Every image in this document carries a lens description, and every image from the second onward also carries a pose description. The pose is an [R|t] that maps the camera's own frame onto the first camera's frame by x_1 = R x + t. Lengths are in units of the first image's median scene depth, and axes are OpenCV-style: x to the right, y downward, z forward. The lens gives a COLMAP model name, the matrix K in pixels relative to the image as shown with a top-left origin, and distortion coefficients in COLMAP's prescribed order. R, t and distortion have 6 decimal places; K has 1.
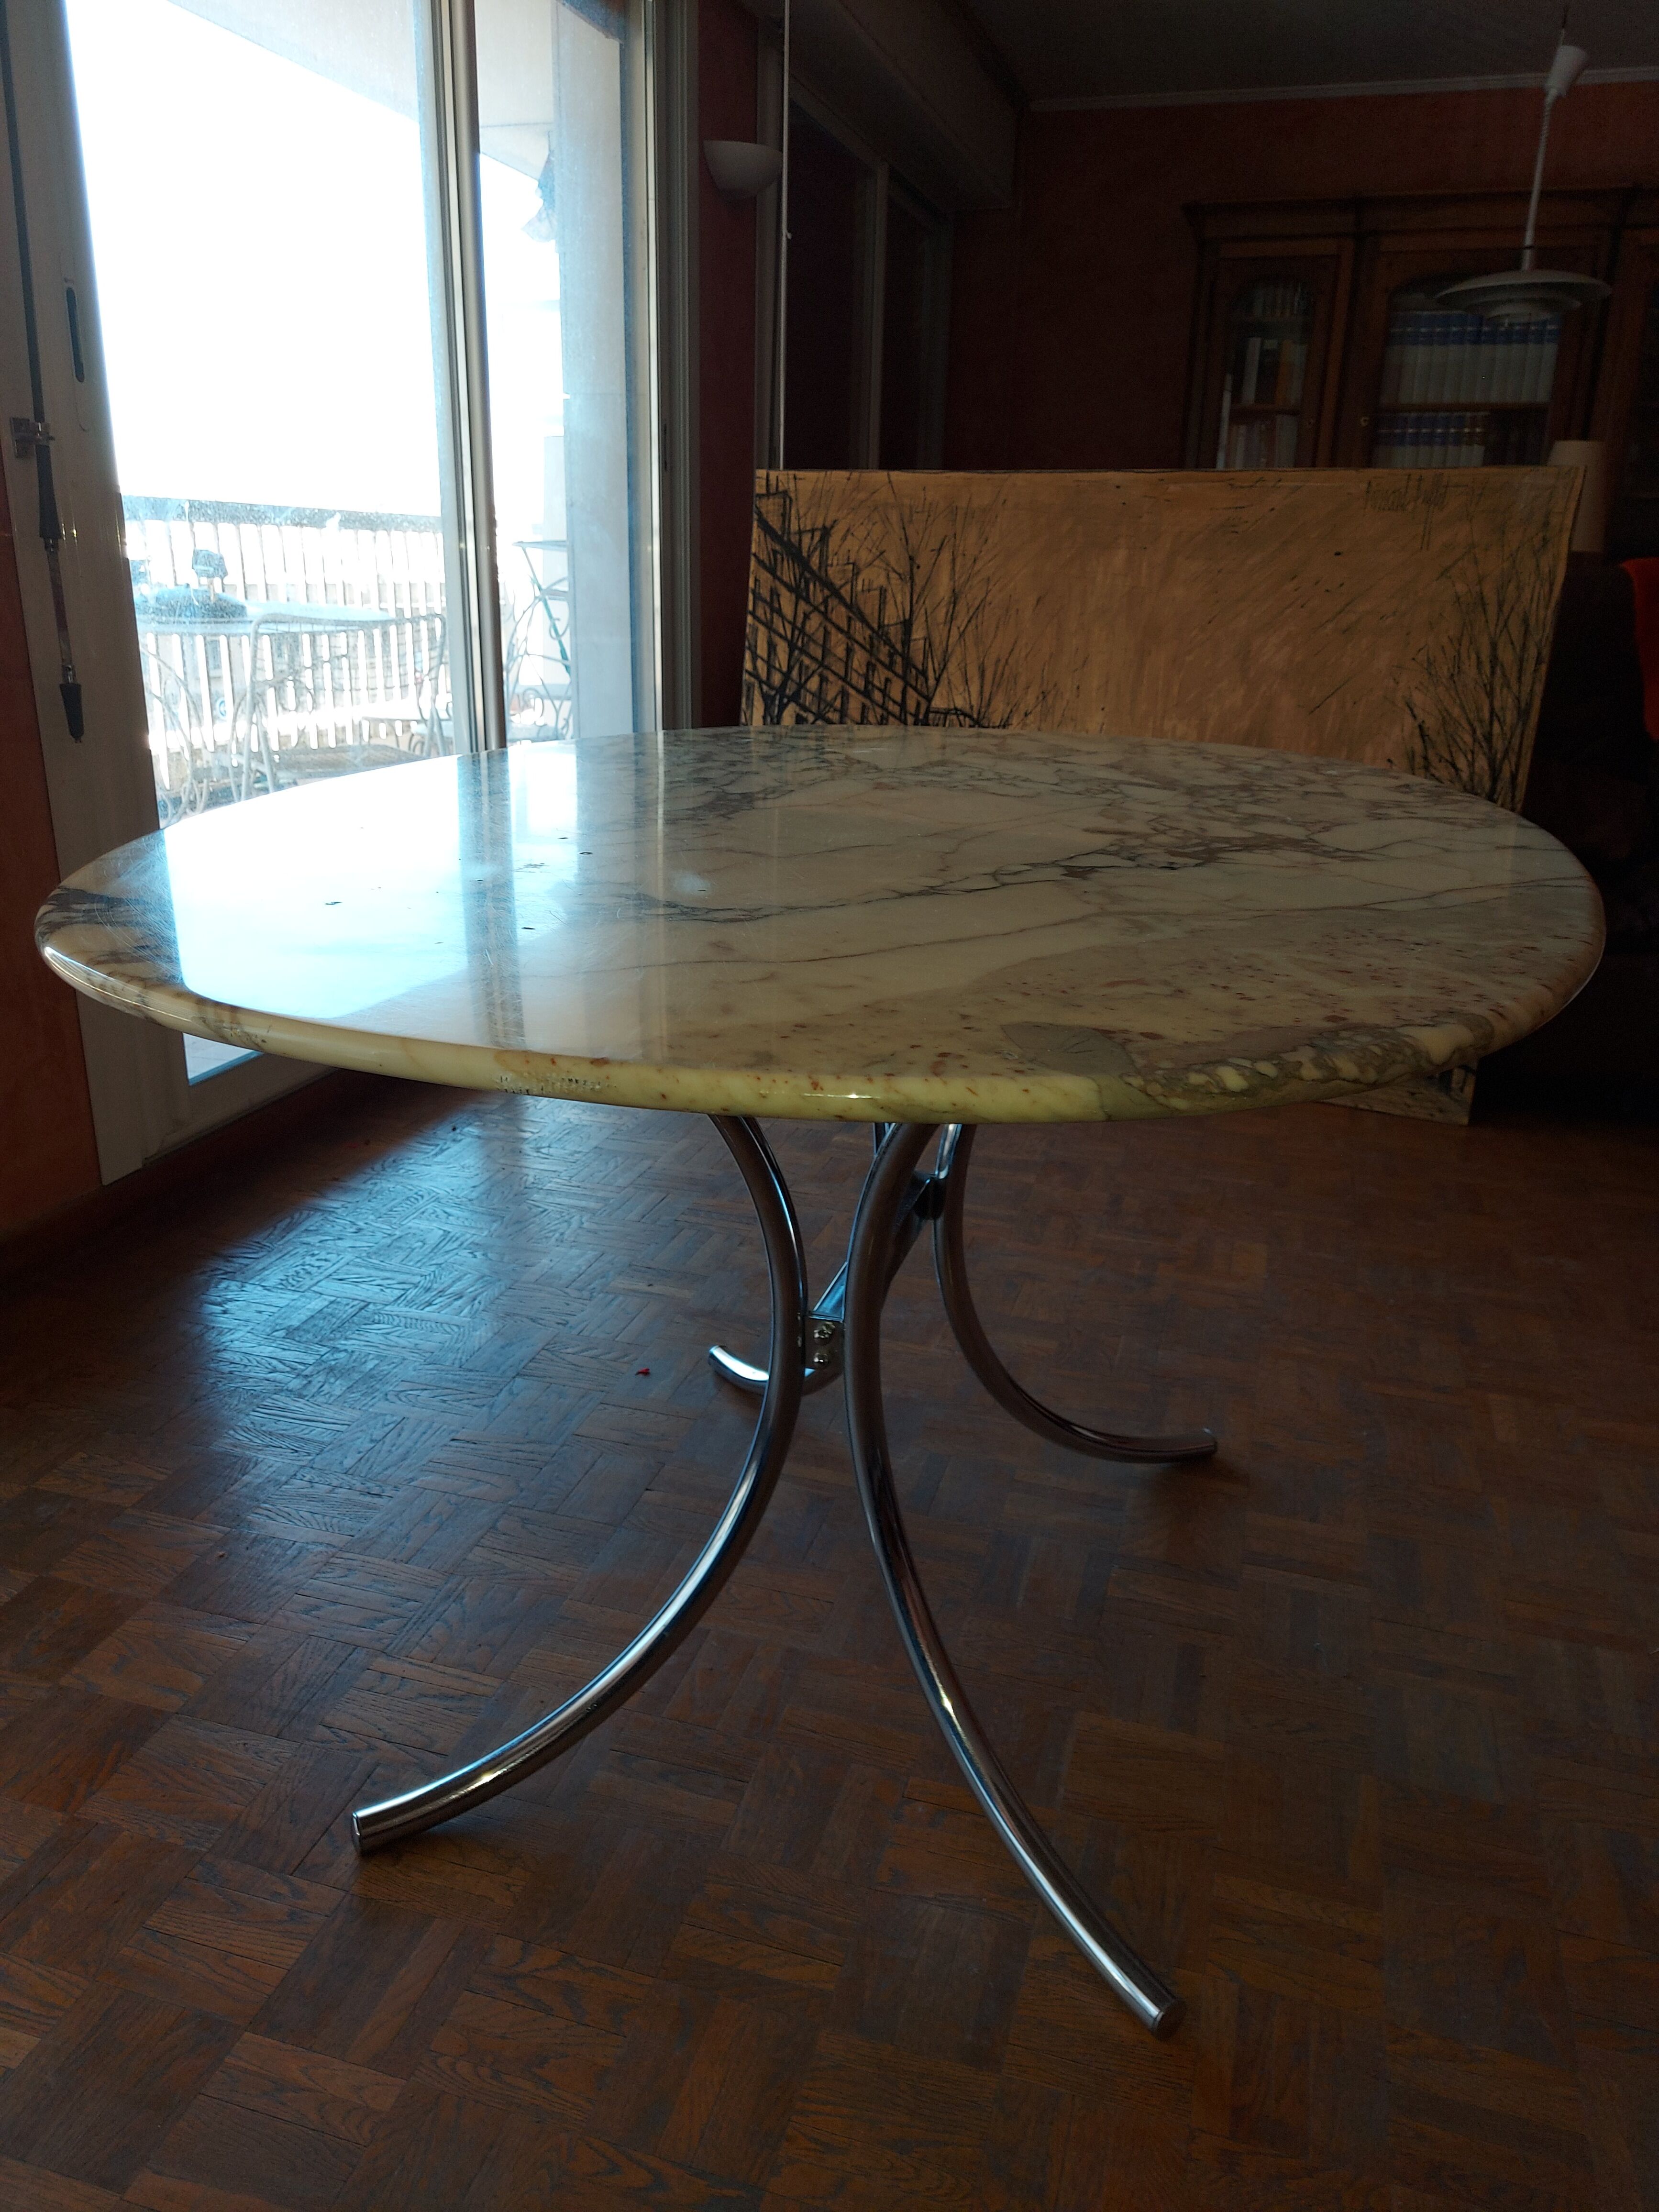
lens RADIAL K [[1592.5, 0, 833.1], [0, 1592.5, 1098.6], [0, 0, 1]] dist [0.081425, -0.089772]
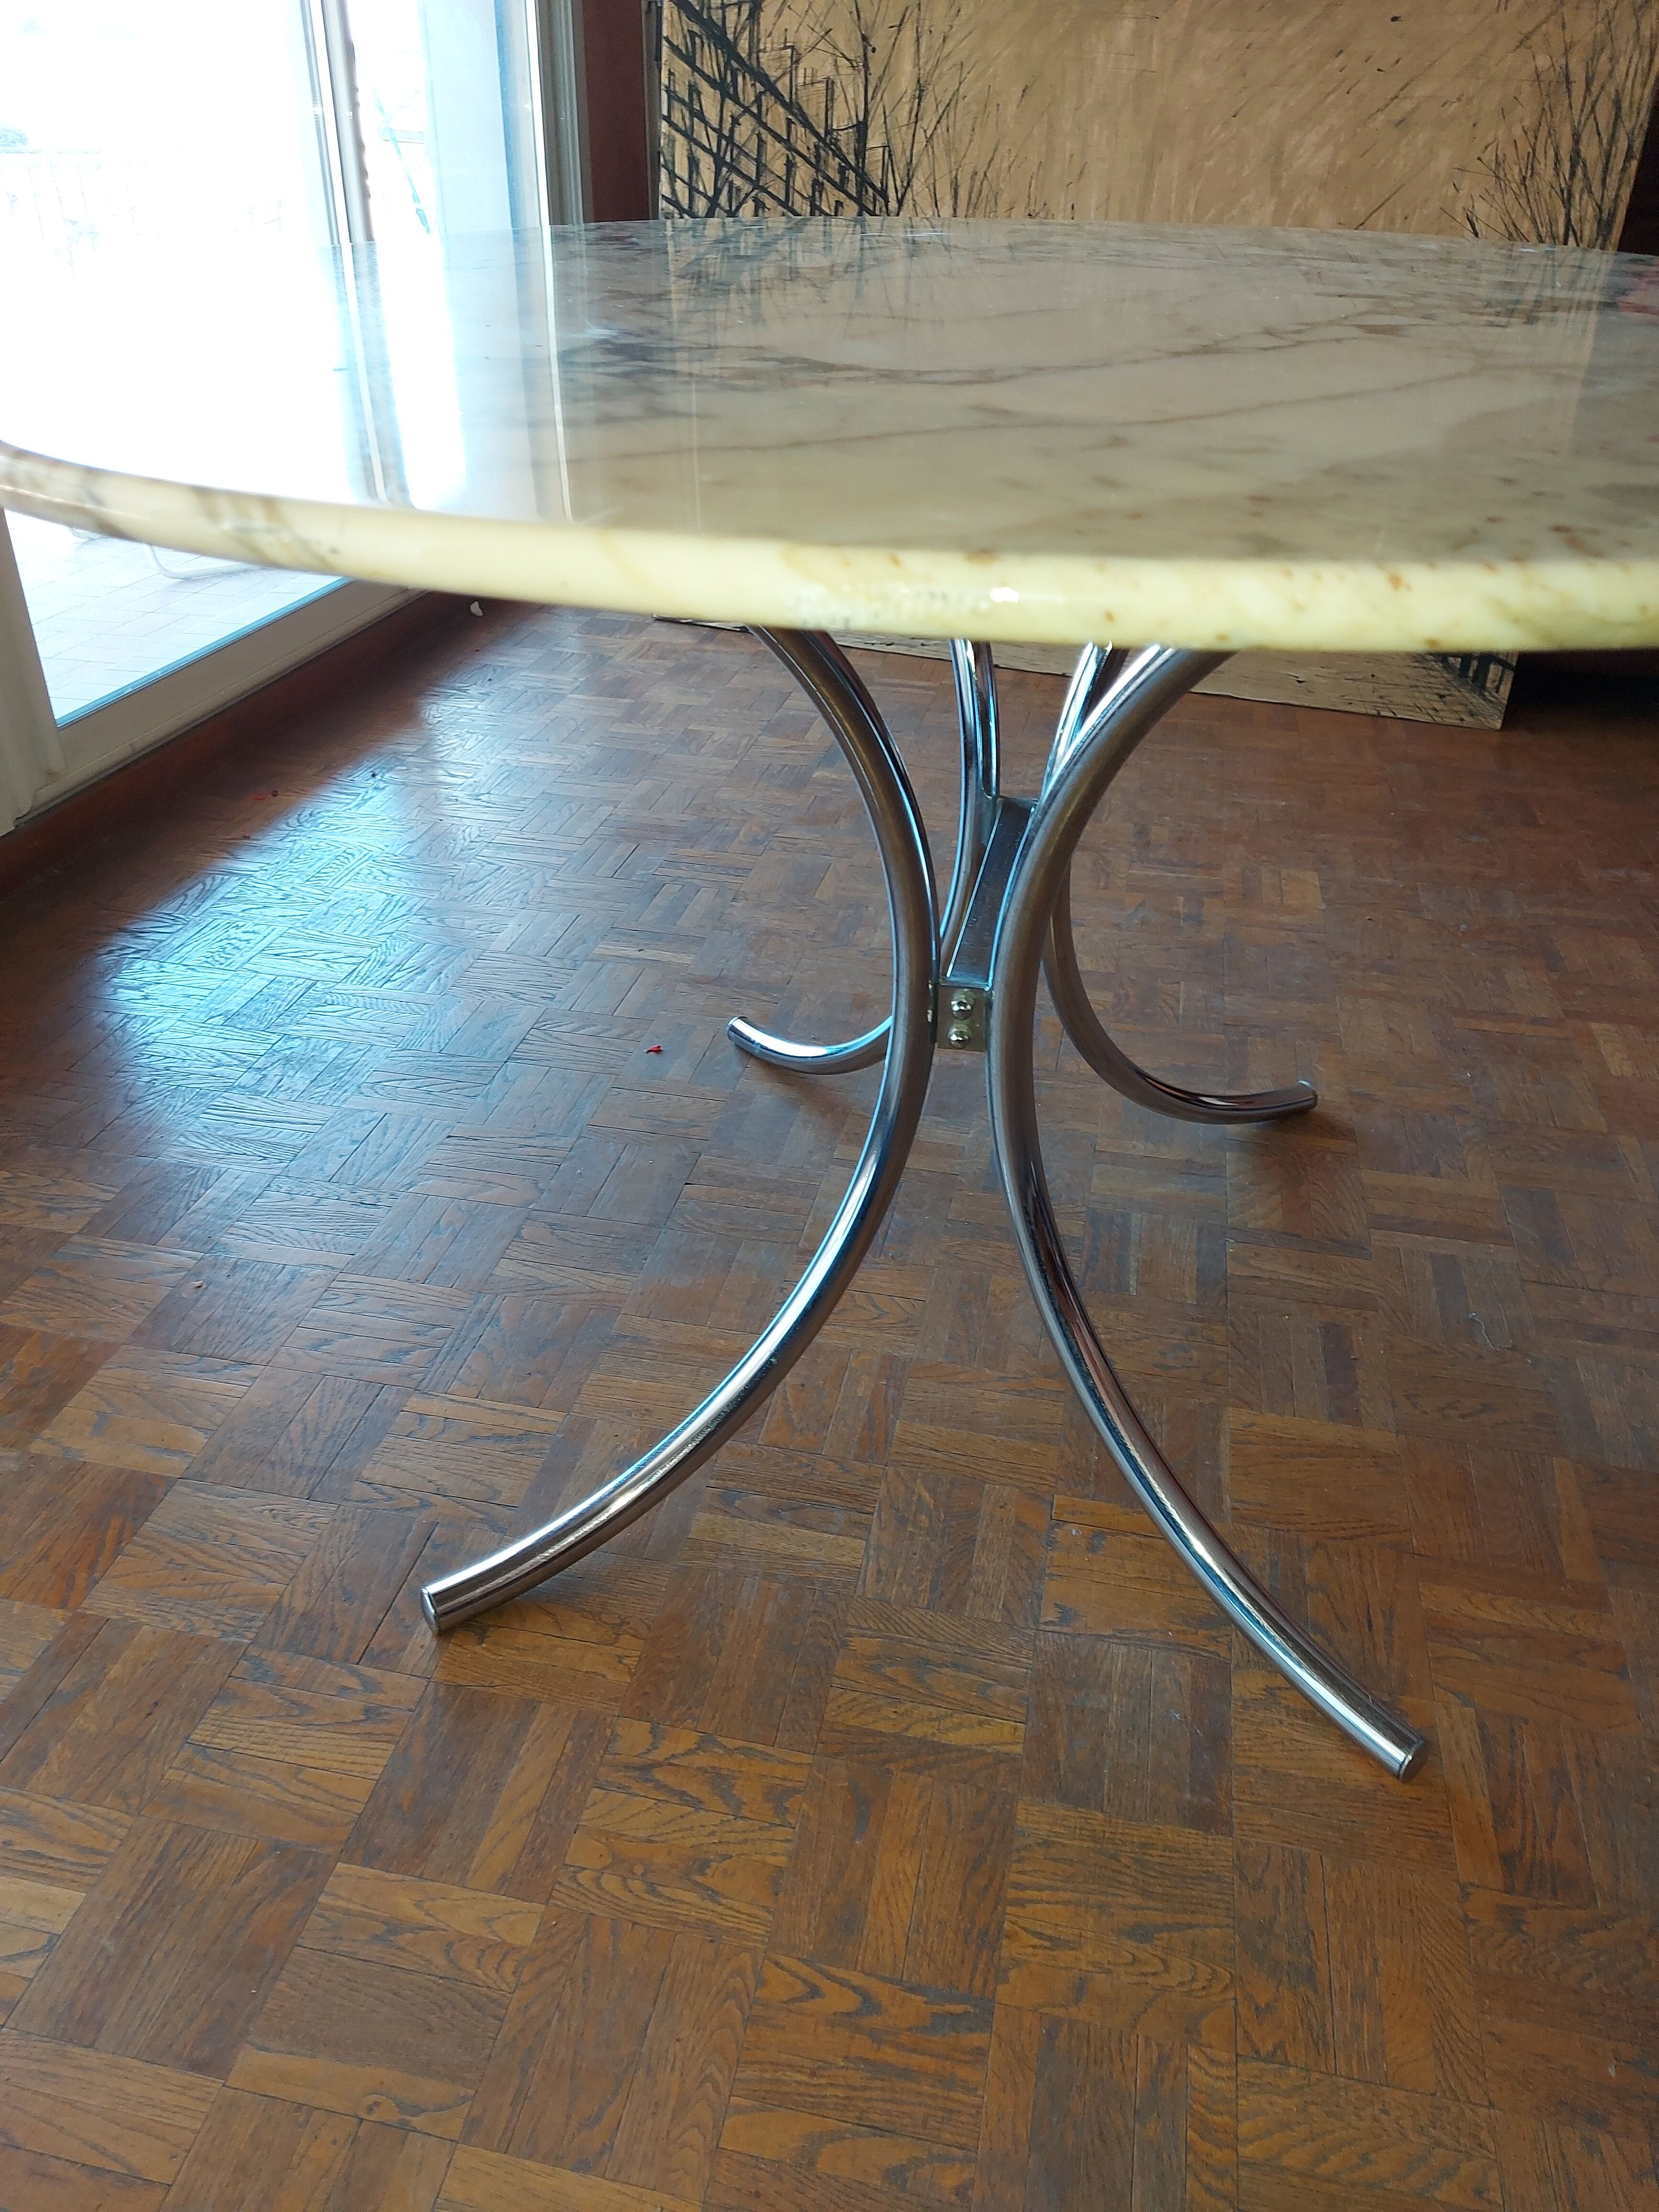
lens RADIAL K [[1592.5, 0, 837.0], [0, 1592.5, 1099.1], [0, 0, 1]] dist [0.081425, -0.089772]
pose [[0.996491, -0.050257, 0.066930, -0.055802], [0.034359, 0.974801, 0.220413, 0.007192], [-0.076321, -0.217340, 0.973108, 0.099746]]
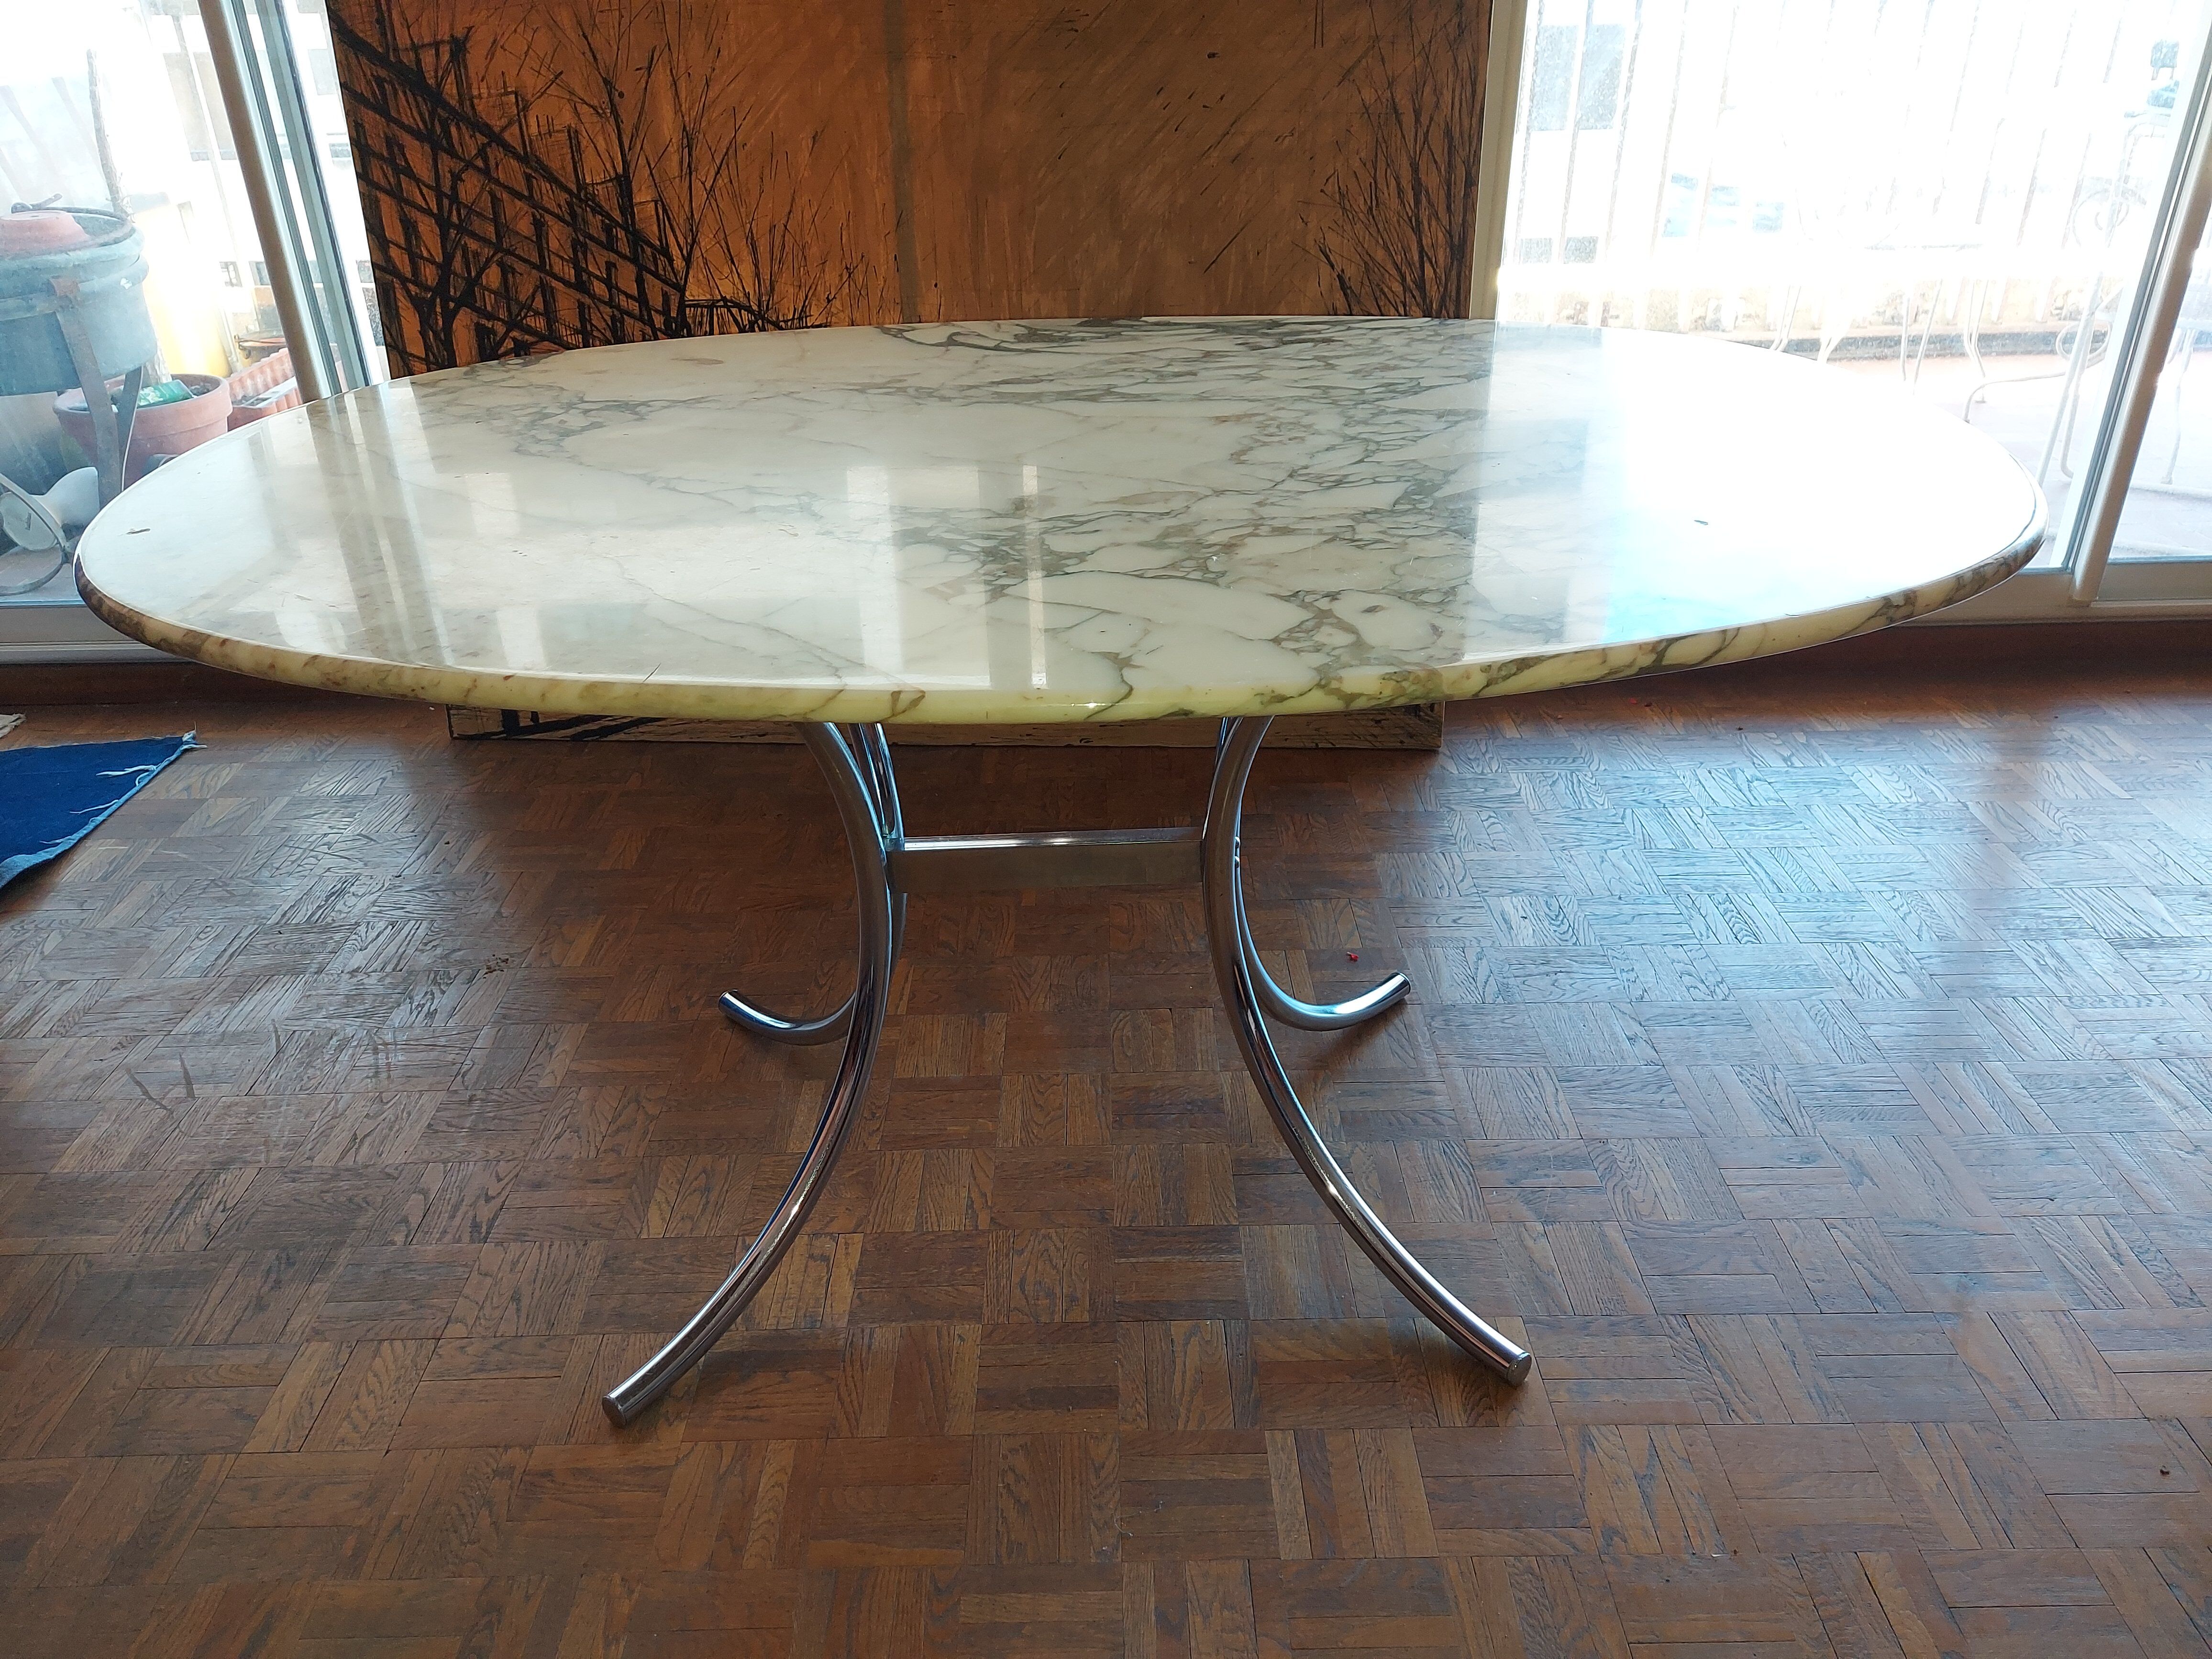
lens RADIAL K [[1592.5, 0, 1111.4], [0, 1592.5, 833.2], [0, 0, 1]] dist [0.081425, -0.089772]
pose [[0.891942, -0.249348, 0.377181, -0.119586], [0.182225, 0.961684, 0.204834, -0.152105], [-0.413804, -0.113968, 0.903204, 0.288070]]
